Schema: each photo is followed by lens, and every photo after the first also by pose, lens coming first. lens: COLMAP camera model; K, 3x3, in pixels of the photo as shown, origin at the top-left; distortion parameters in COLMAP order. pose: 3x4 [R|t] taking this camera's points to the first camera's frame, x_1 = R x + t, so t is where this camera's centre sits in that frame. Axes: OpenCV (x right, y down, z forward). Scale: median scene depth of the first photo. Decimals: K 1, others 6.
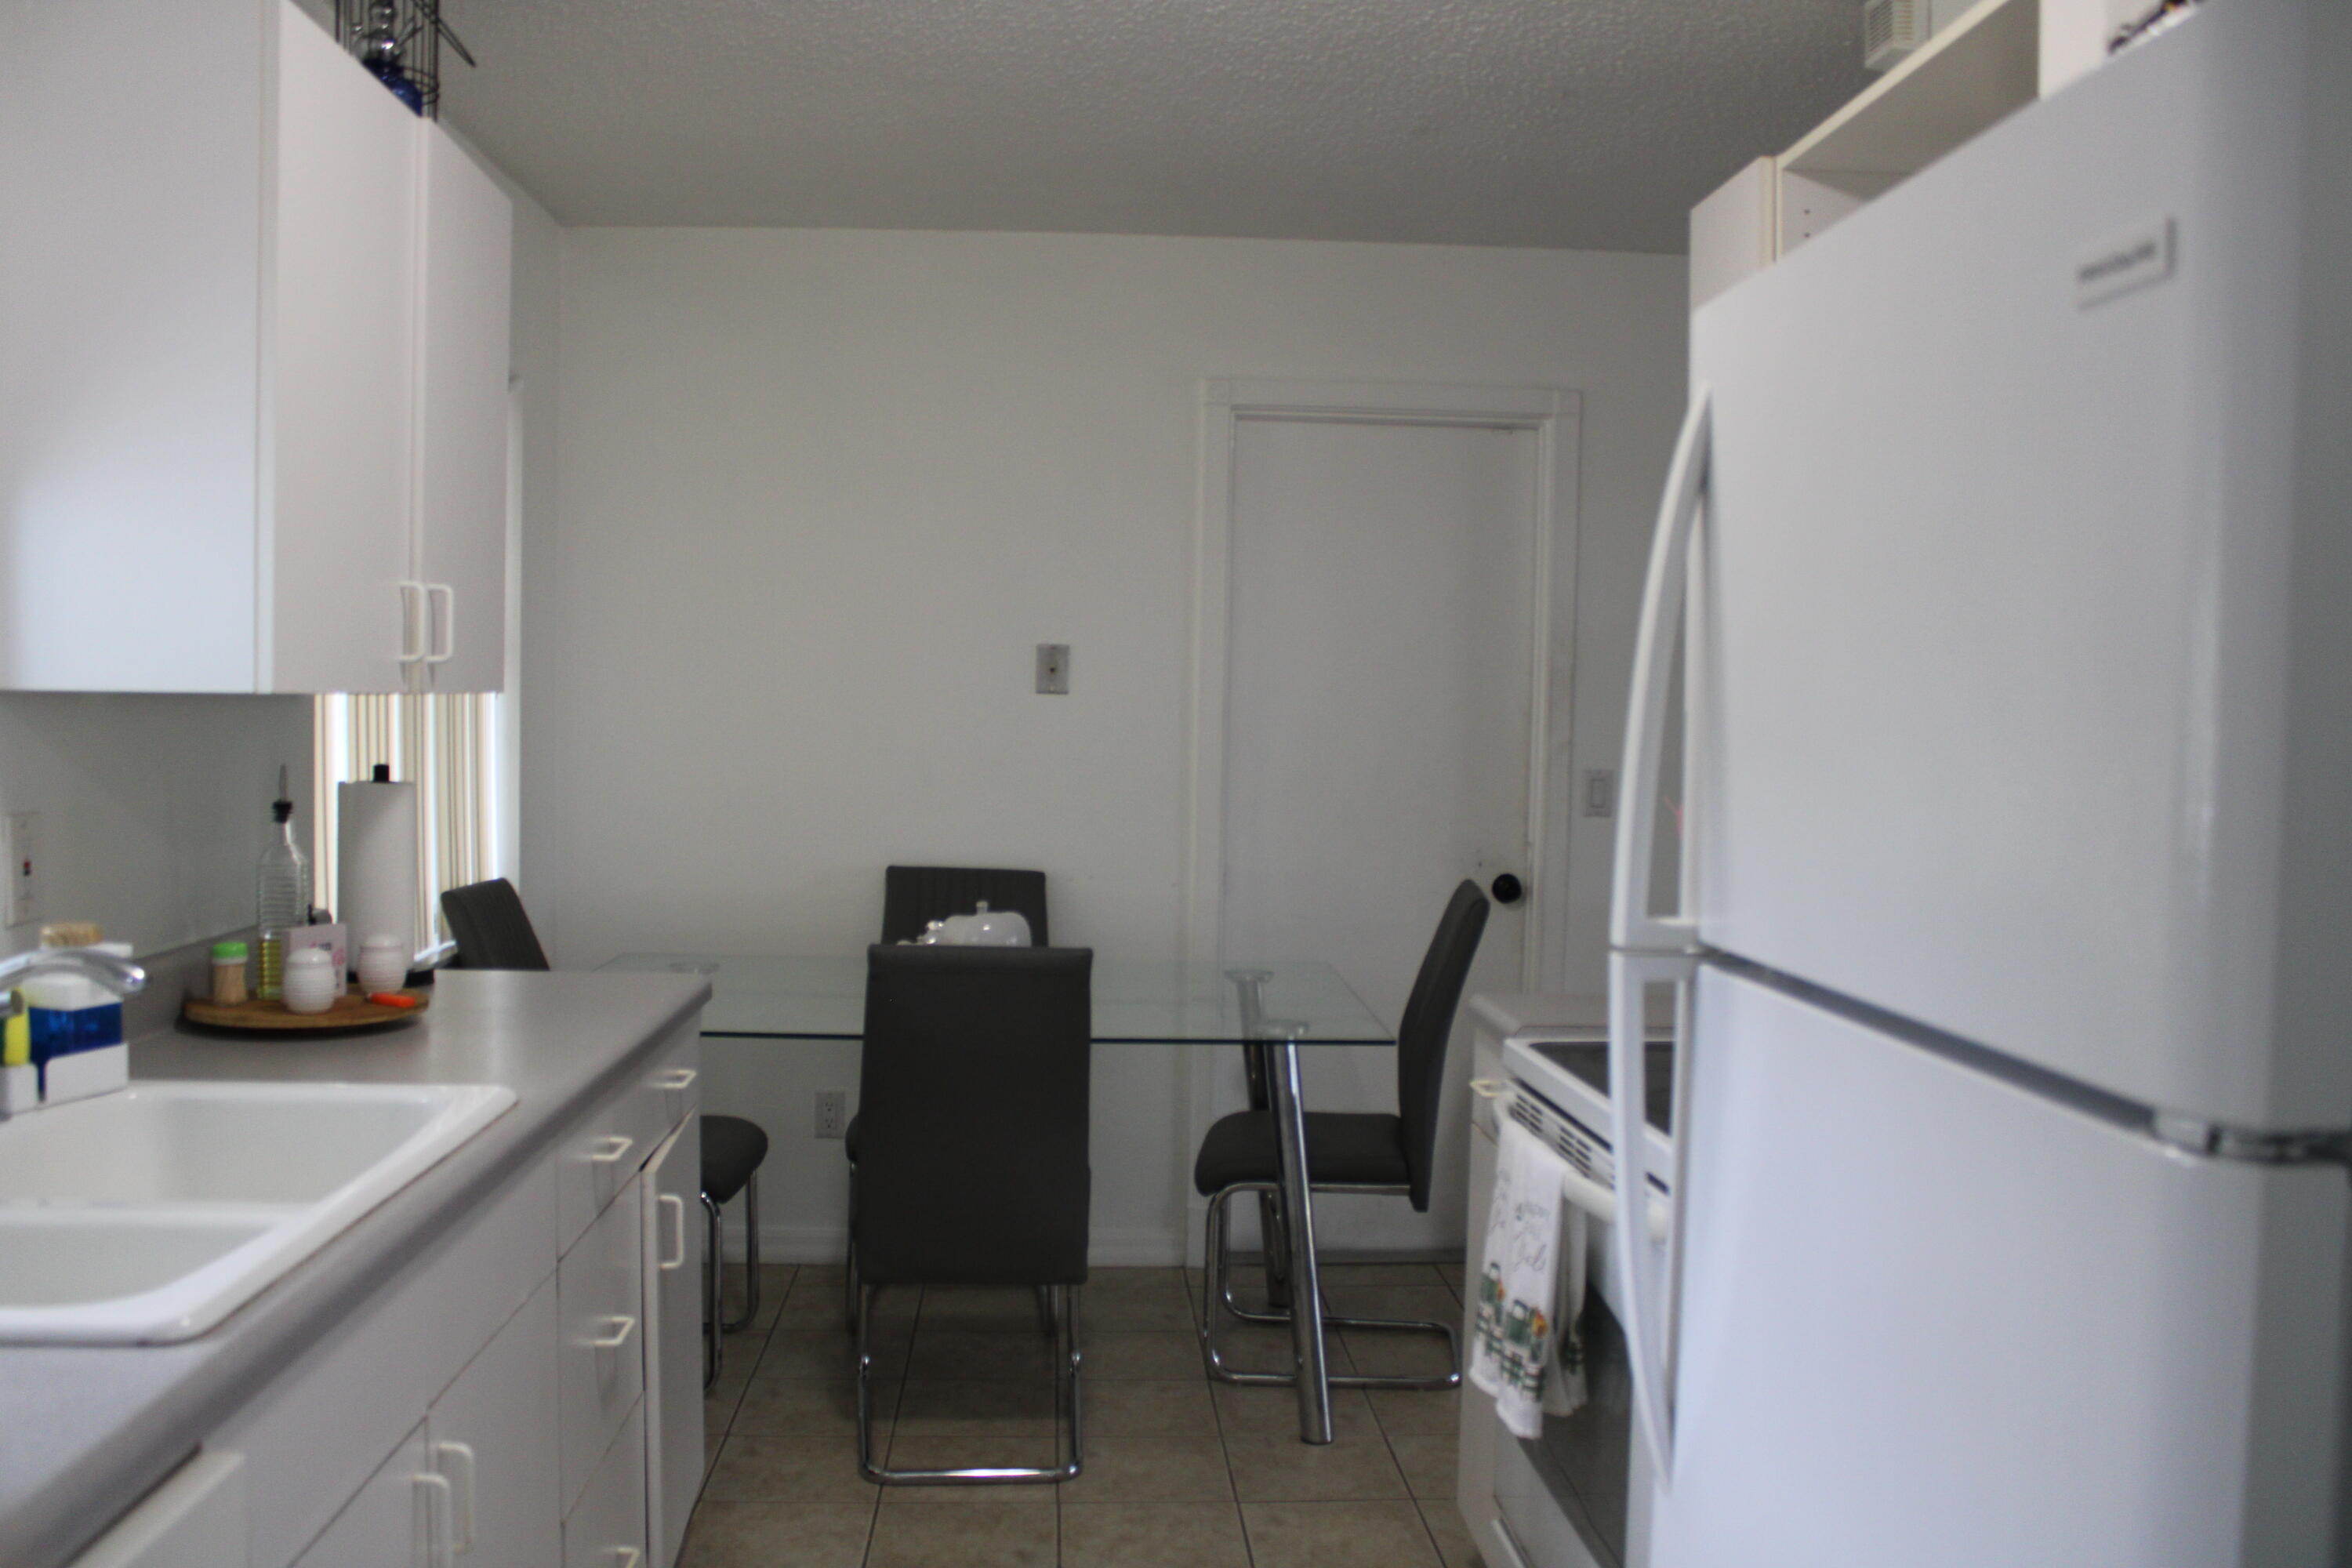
lens RADIAL K [[1939.3, 0, 1177.1], [0, 1939.3, 806.6], [0, 0, 1]] dist [-0.149930, 0.123163]
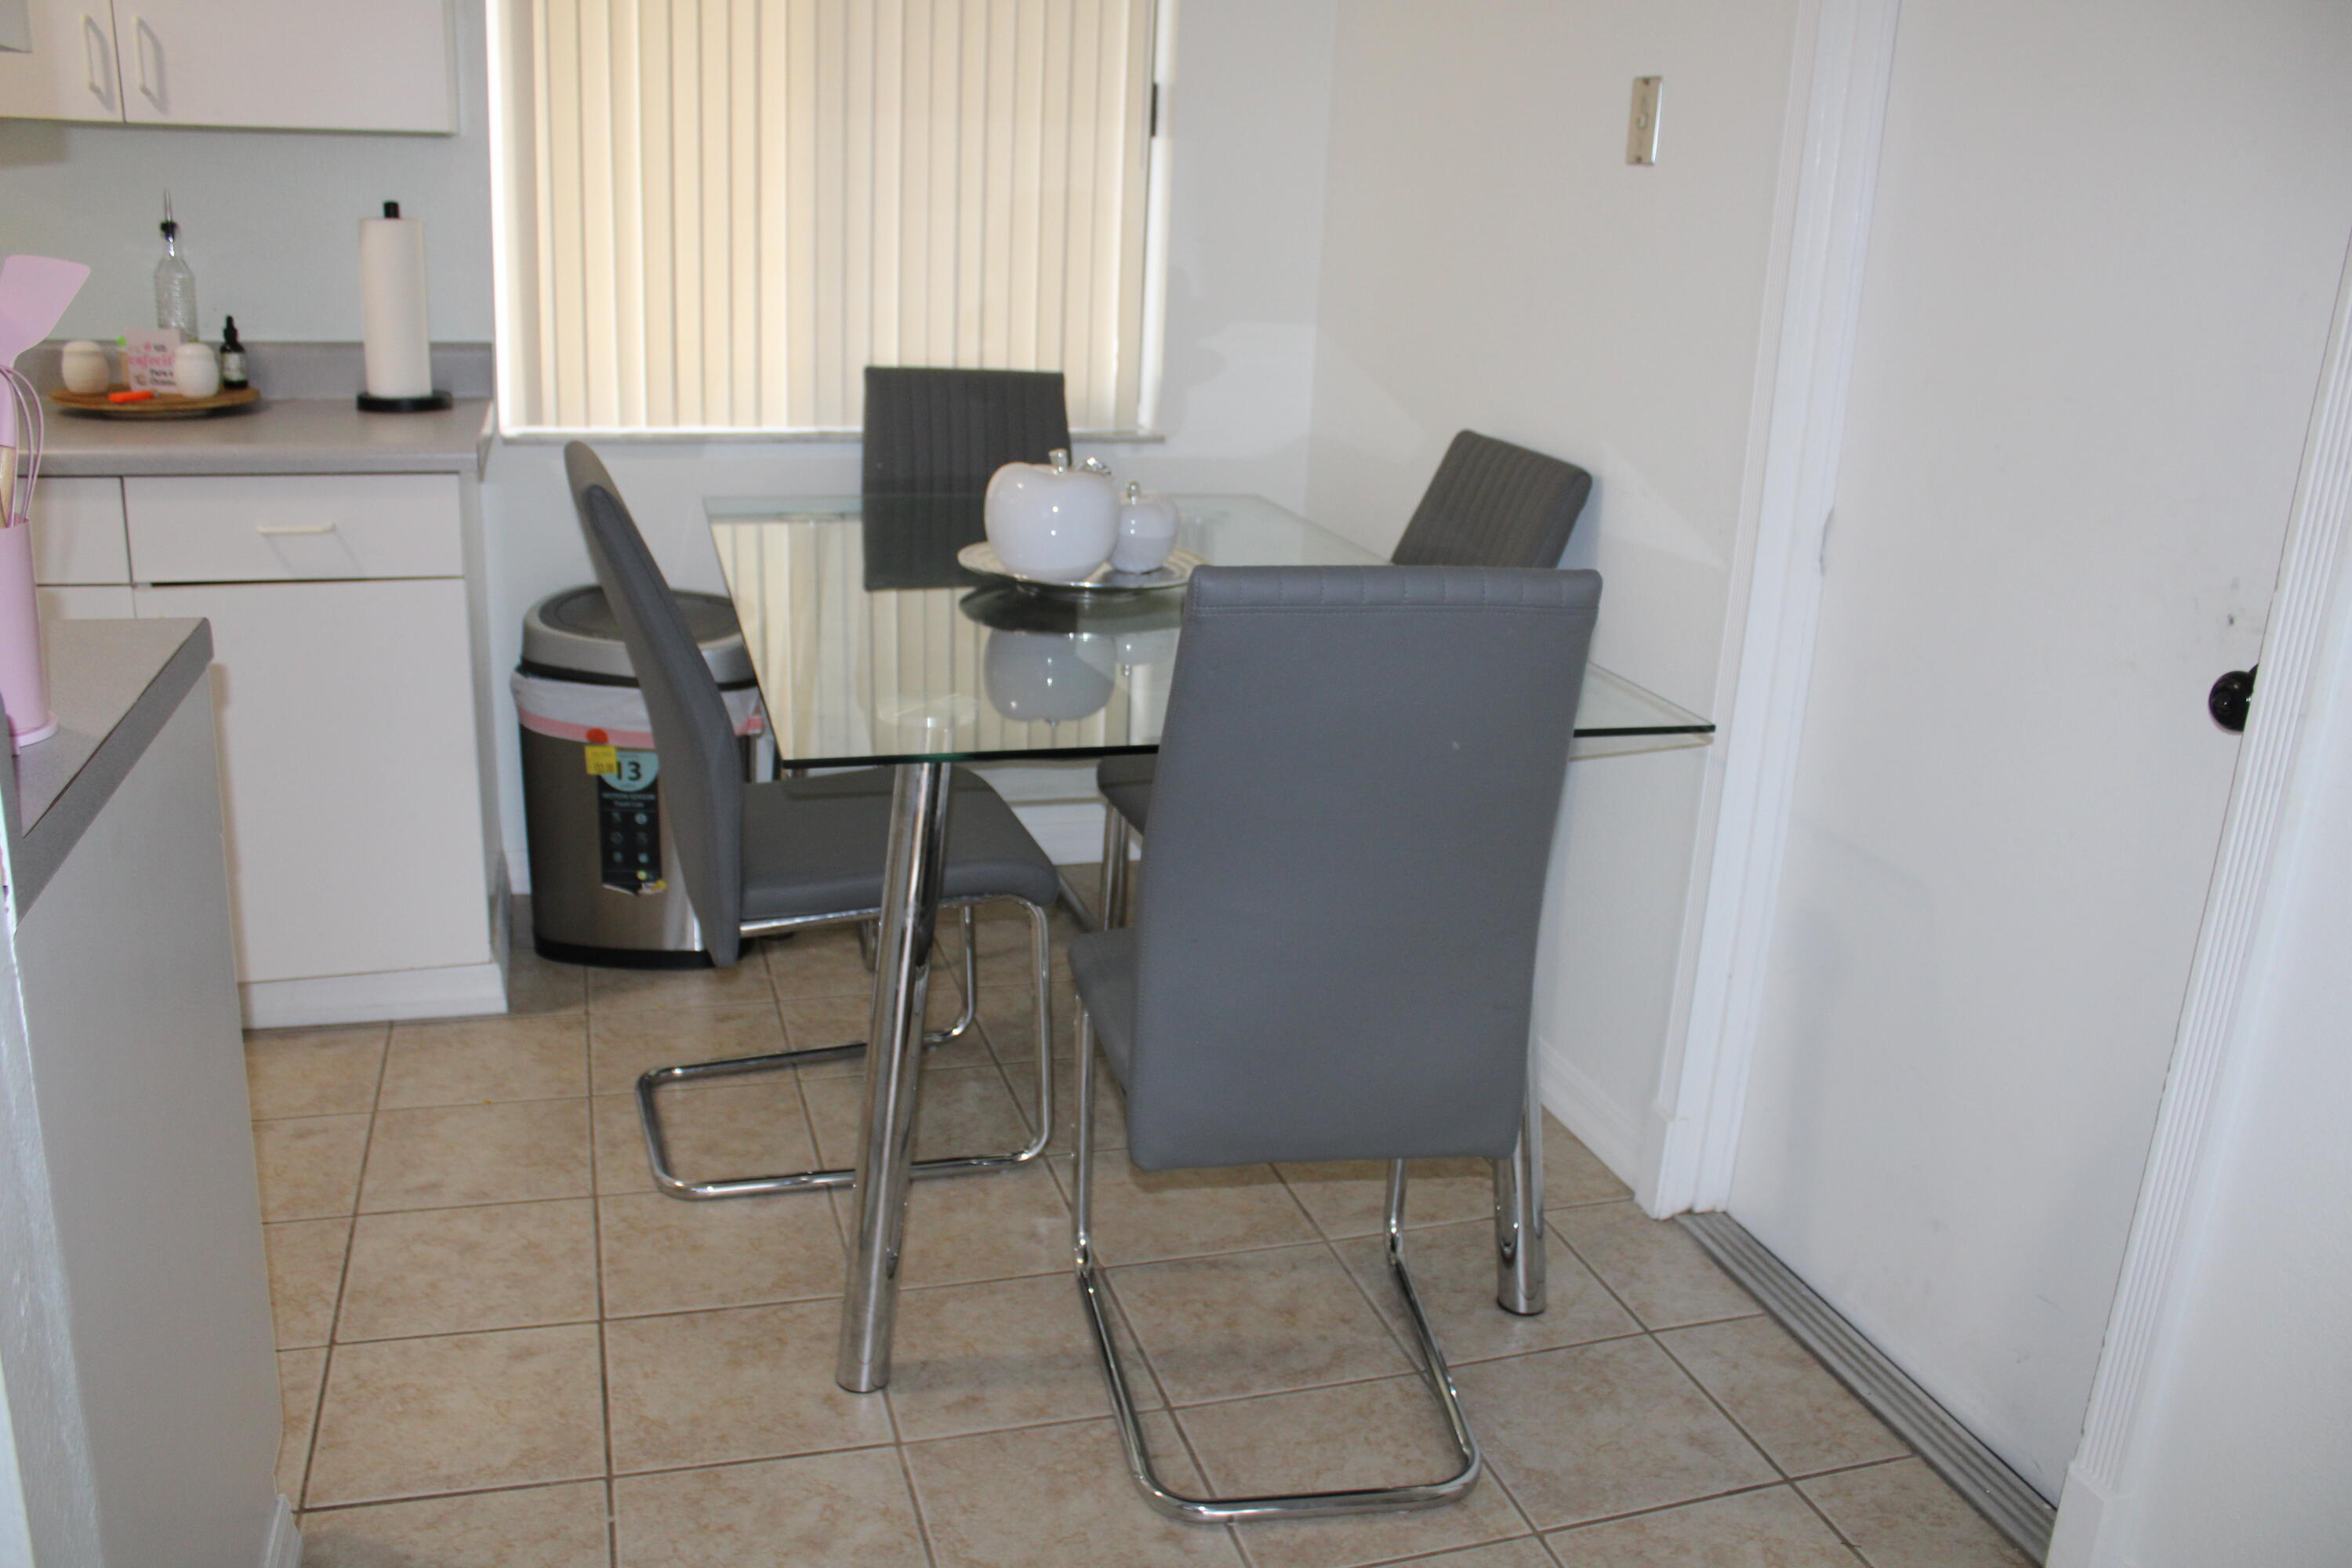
lens RADIAL K [[1939.3, 0, 1177.1], [0, 1939.3, 806.6], [0, 0, 1]] dist [-0.149930, 0.123163]
pose [[0.230103, 0.284717, -0.930585, 0.690415], [-0.095722, 0.958229, 0.269506, -0.020407], [0.968447, 0.027063, 0.247745, 1.063774]]
